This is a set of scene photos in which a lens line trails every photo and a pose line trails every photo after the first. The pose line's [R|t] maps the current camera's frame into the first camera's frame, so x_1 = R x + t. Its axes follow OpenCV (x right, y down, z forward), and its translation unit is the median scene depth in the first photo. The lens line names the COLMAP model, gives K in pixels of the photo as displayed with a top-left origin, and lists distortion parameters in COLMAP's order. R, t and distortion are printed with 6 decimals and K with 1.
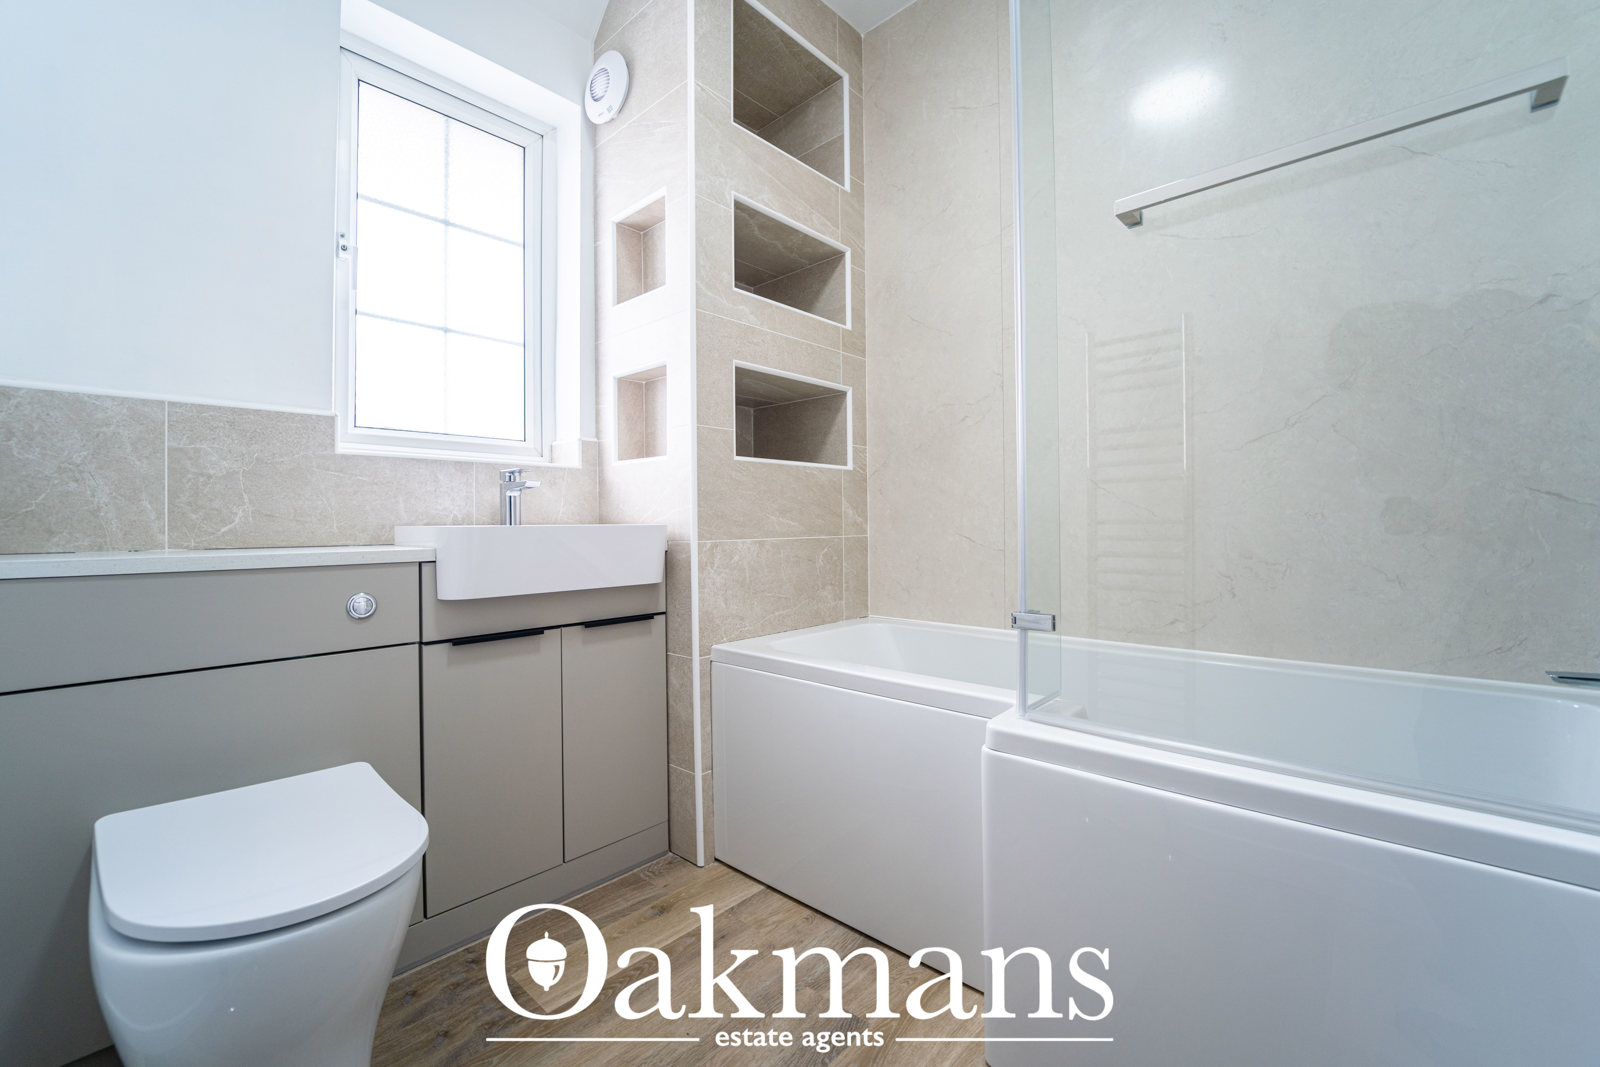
lens RADIAL K [[652.9, 0, 791.0], [0, 652.9, 523.5], [0, 0, 1]] dist [-0.012235, -0.000325]
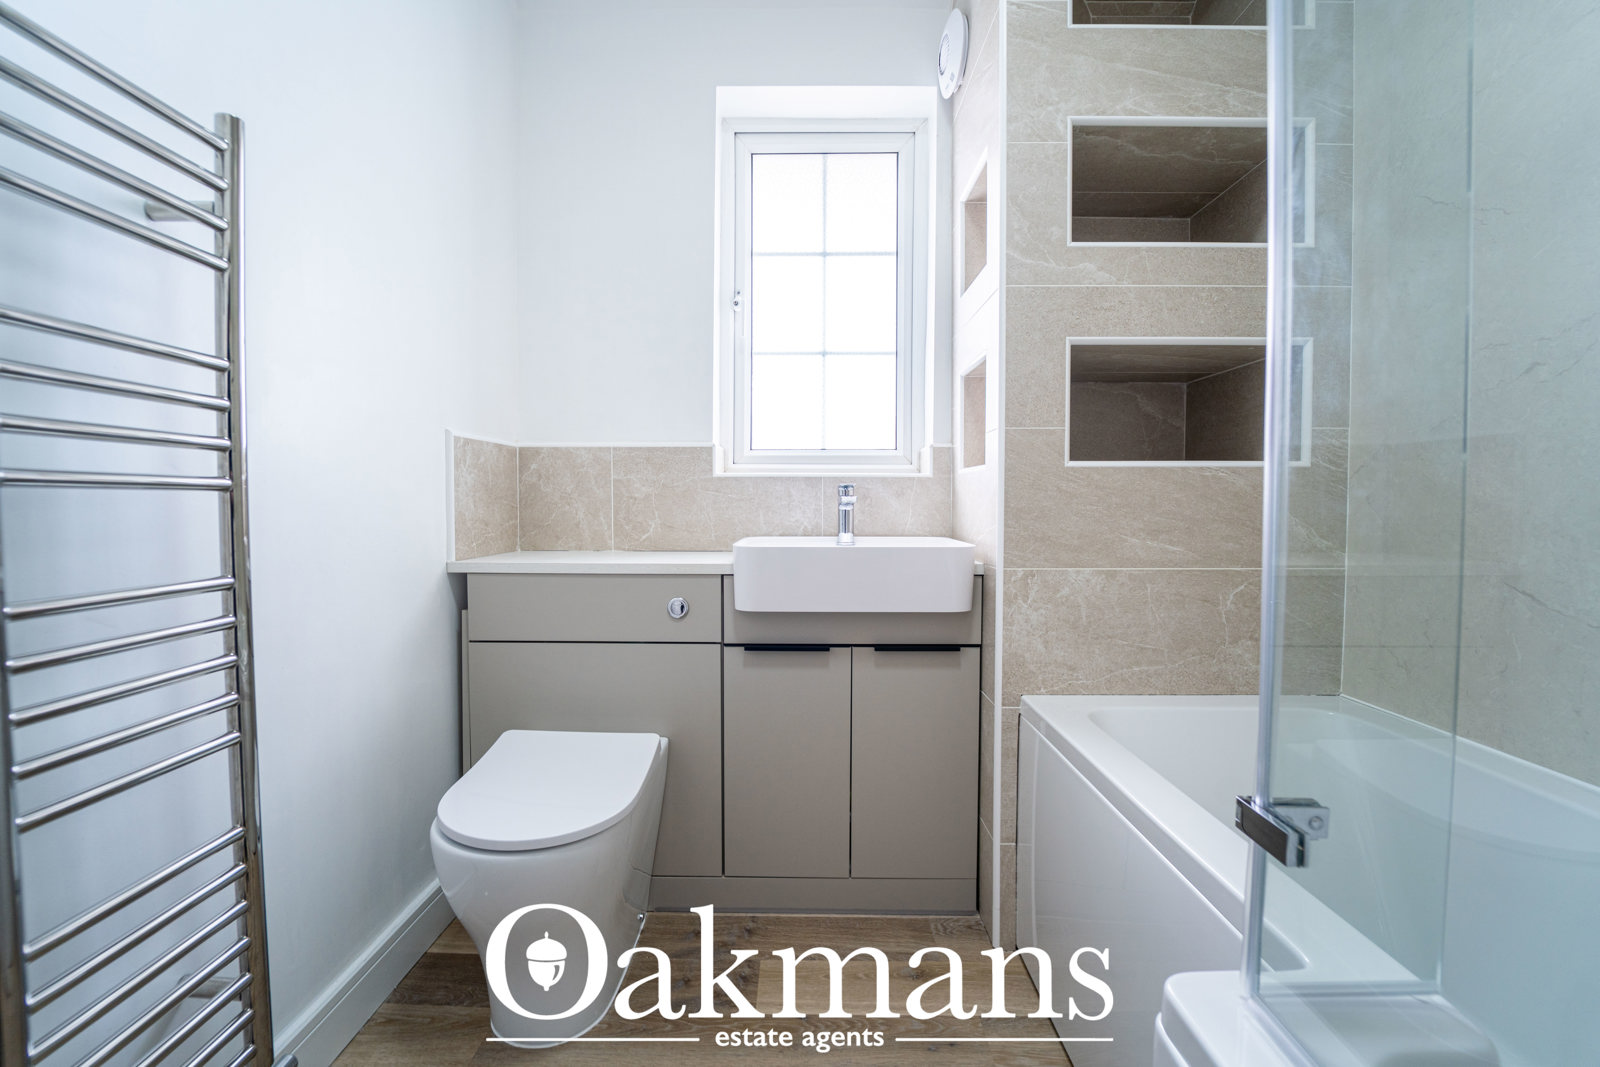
lens RADIAL K [[652.9, 0, 800.4], [0, 652.9, 527.7], [0, 0, 1]] dist [-0.012235, -0.000325]
pose [[0.676512, 0.036856, -0.735509, 0.279879], [-0.007964, 0.999055, 0.042737, -0.055709], [0.736389, -0.023054, 0.676166, 0.239156]]
